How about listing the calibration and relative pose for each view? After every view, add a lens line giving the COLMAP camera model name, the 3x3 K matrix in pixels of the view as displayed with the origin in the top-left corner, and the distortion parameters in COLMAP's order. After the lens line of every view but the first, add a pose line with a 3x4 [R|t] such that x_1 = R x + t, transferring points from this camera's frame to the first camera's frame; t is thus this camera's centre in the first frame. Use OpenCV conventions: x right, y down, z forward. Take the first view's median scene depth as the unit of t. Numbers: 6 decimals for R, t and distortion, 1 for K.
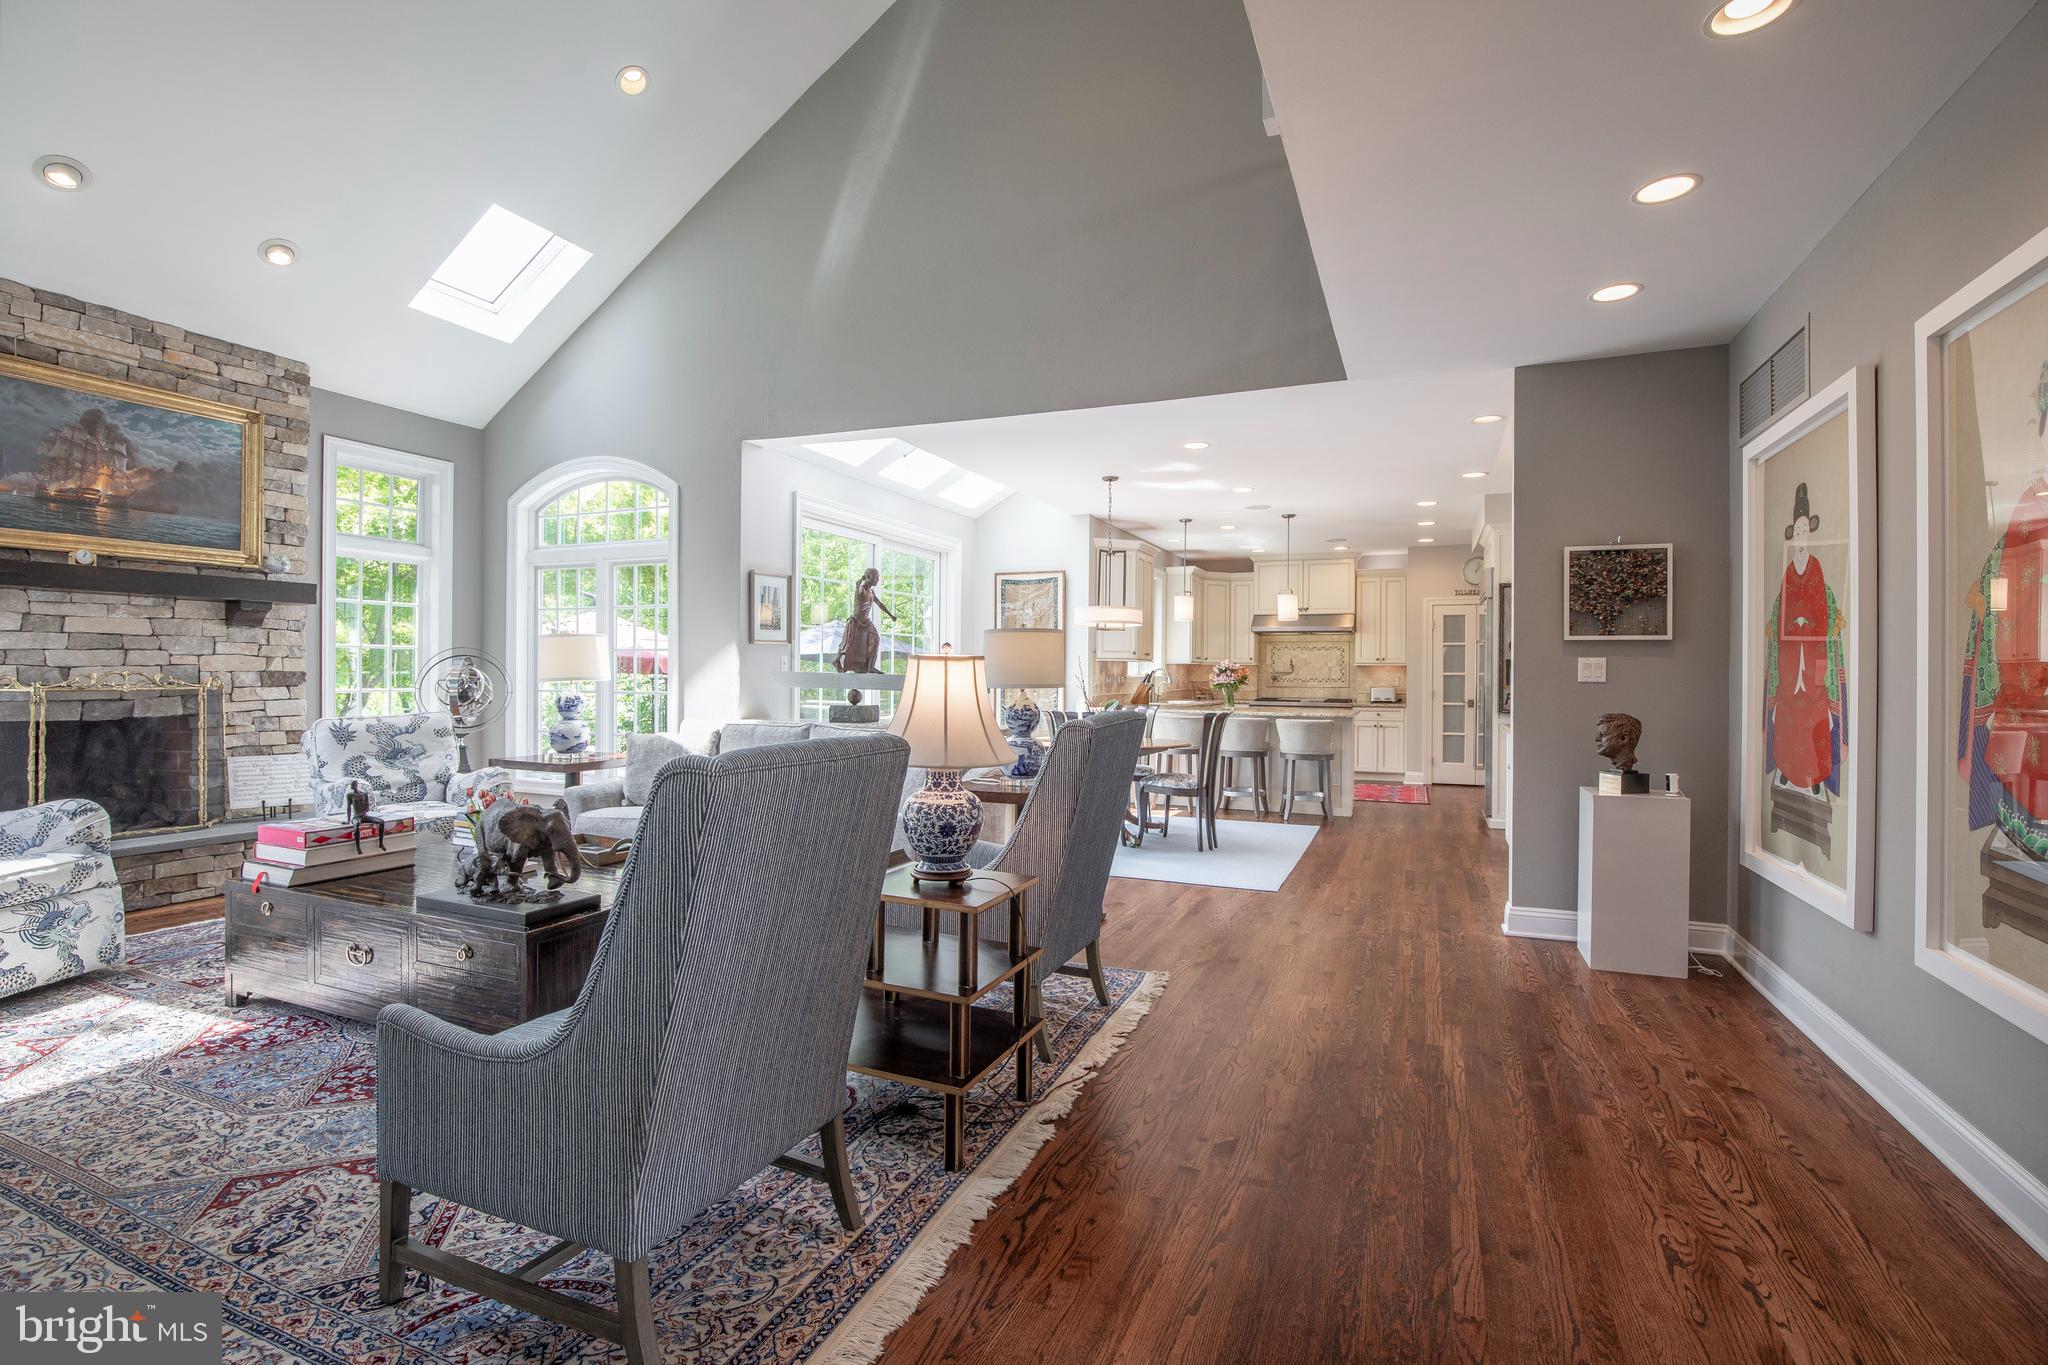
lens RADIAL K [[944.5, 0, 1042.3], [0, 944.5, 668.3], [0, 0, 1]] dist [-0.034237, 0.006621]
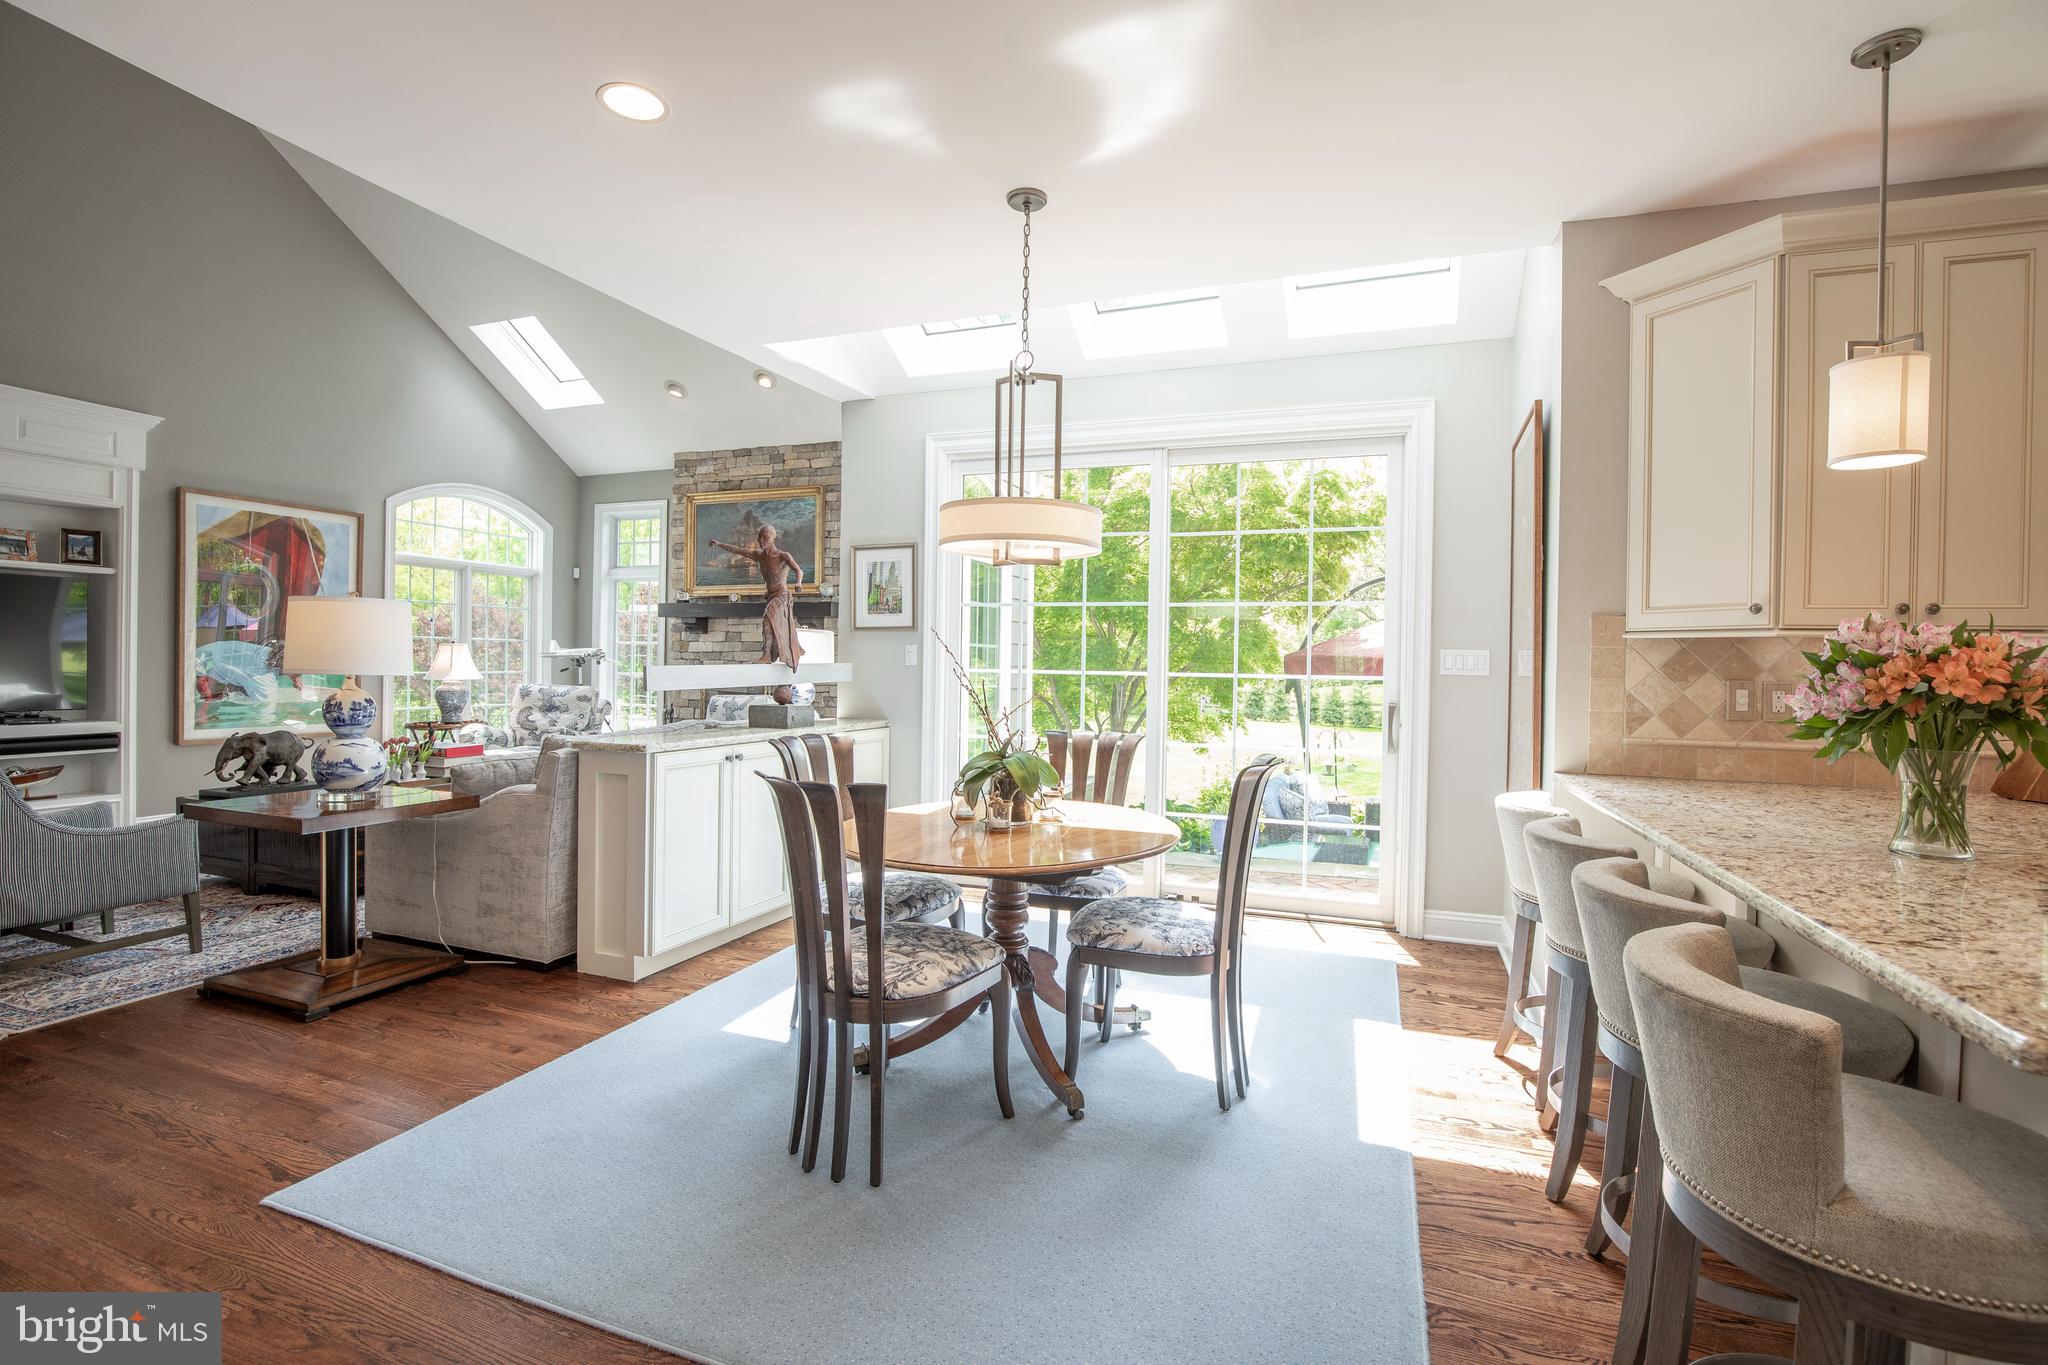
lens RADIAL K [[944.5, 0, 1026.6], [0, 944.5, 674.7], [0, 0, 1]] dist [-0.034237, 0.006621]
pose [[0.024984, 0.003559, -0.999682, 0.440578], [-0.012093, 0.999922, 0.003257, 0.006656], [0.999615, 0.012008, 0.025025, 0.894857]]
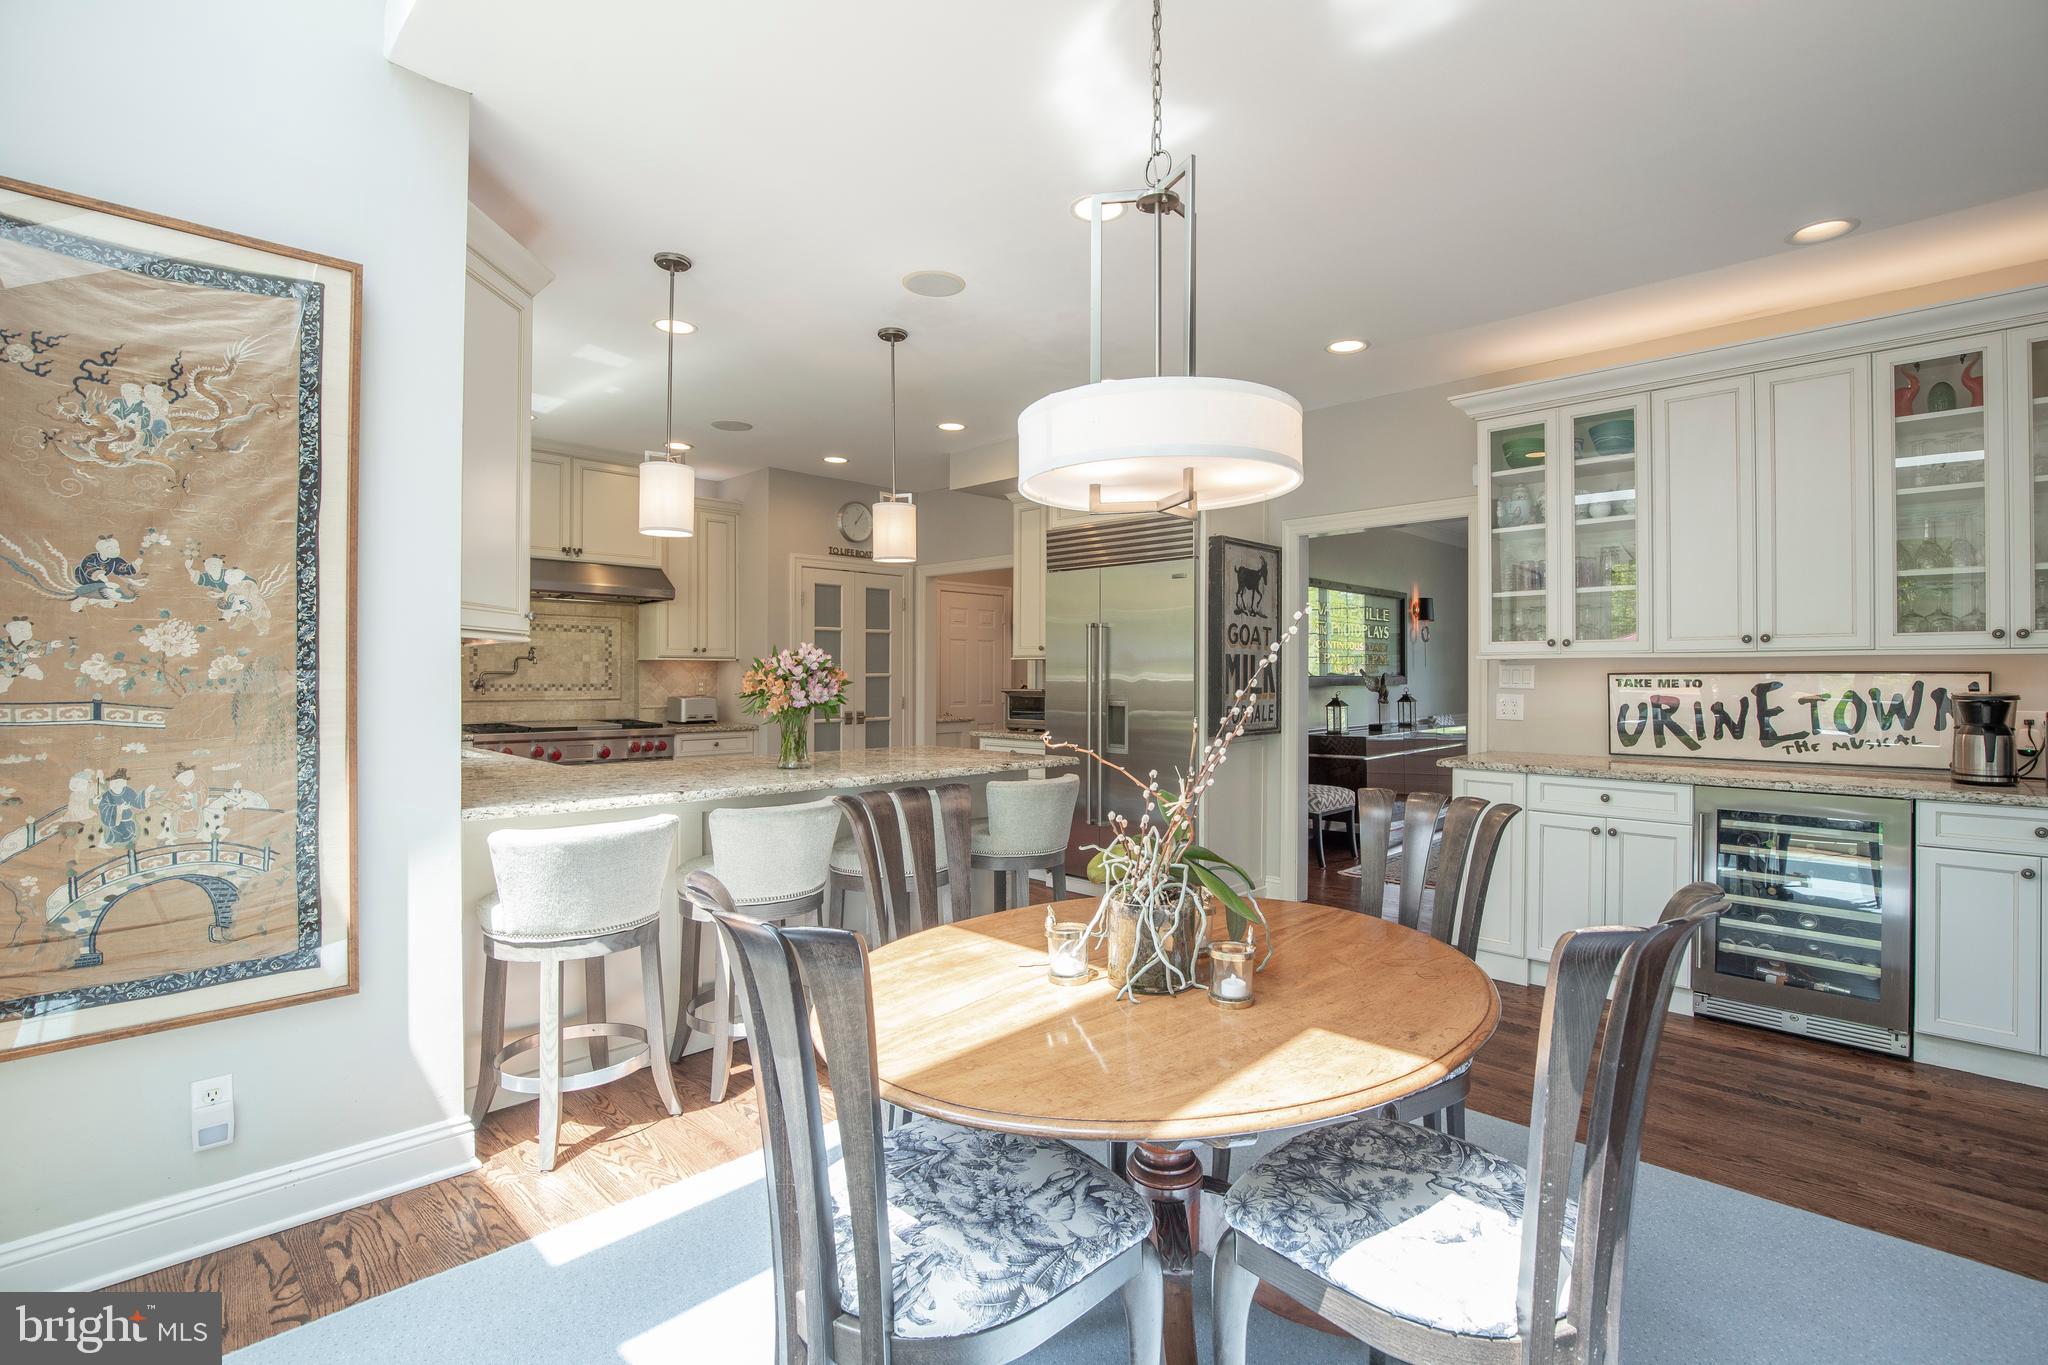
lens RADIAL K [[944.5, 0, 1042.5], [0, 944.5, 670.6], [0, 0, 1]] dist [-0.034237, 0.006621]
pose [[0.380793, 0.000156, 0.924660, -0.153491], [-0.005852, 0.999980, 0.002242, 0.000882], [-0.924642, -0.006265, 0.380787, 0.834633]]
